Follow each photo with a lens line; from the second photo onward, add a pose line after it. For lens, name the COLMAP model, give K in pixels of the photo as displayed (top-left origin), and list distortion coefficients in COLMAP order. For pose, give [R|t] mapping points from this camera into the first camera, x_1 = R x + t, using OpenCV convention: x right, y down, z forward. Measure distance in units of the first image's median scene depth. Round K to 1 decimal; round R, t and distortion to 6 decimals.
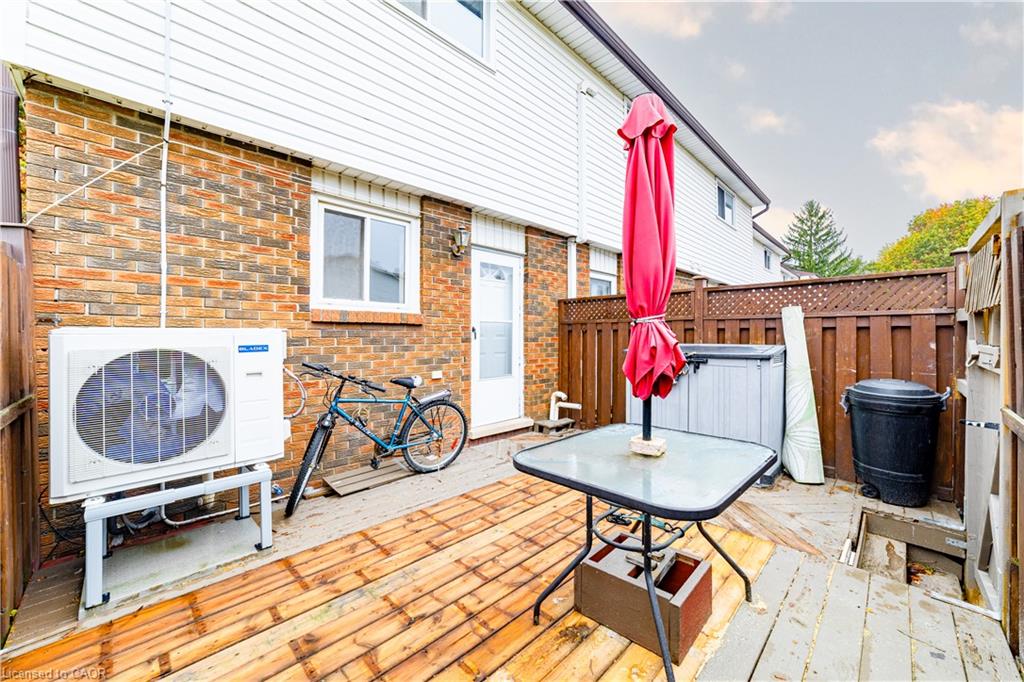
lens RADIAL K [[395.8, 0, 512.0], [0, 395.8, 341.0], [0, 0, 1]] dist [-0.031567, 0.011152]
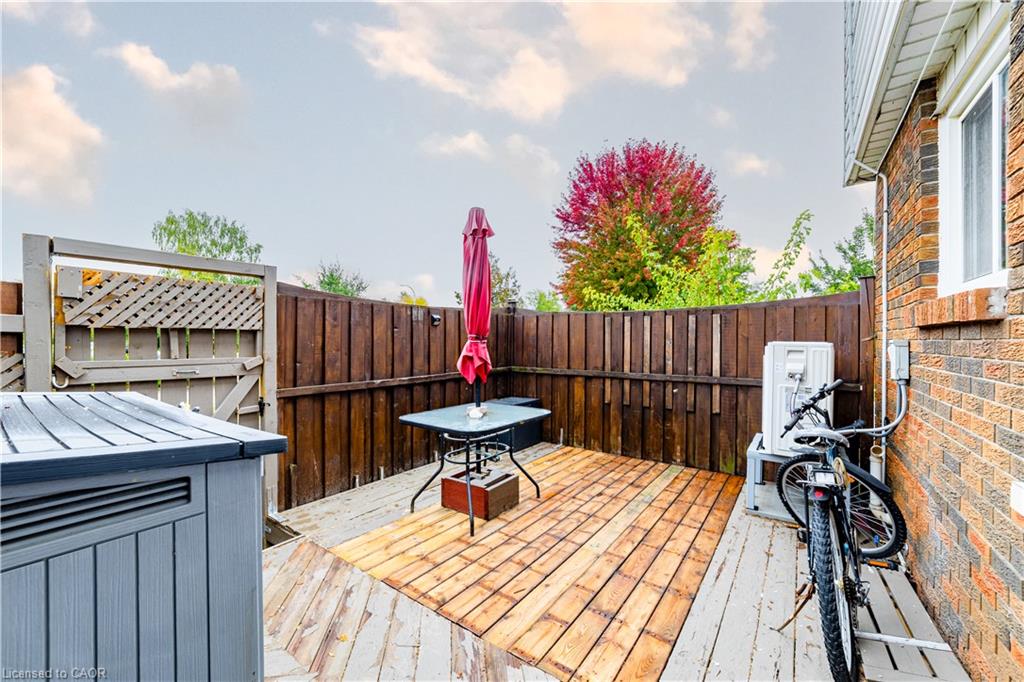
lens RADIAL K [[395.8, 0, 512.0], [0, 395.8, 341.0], [0, 0, 1]] dist [-0.031567, 0.011152]
pose [[-0.989721, 0.000555, -0.143013, 0.389912], [-0.000153, 0.999988, 0.004943, -0.048303], [0.143014, 0.004914, -0.989708, 2.410087]]
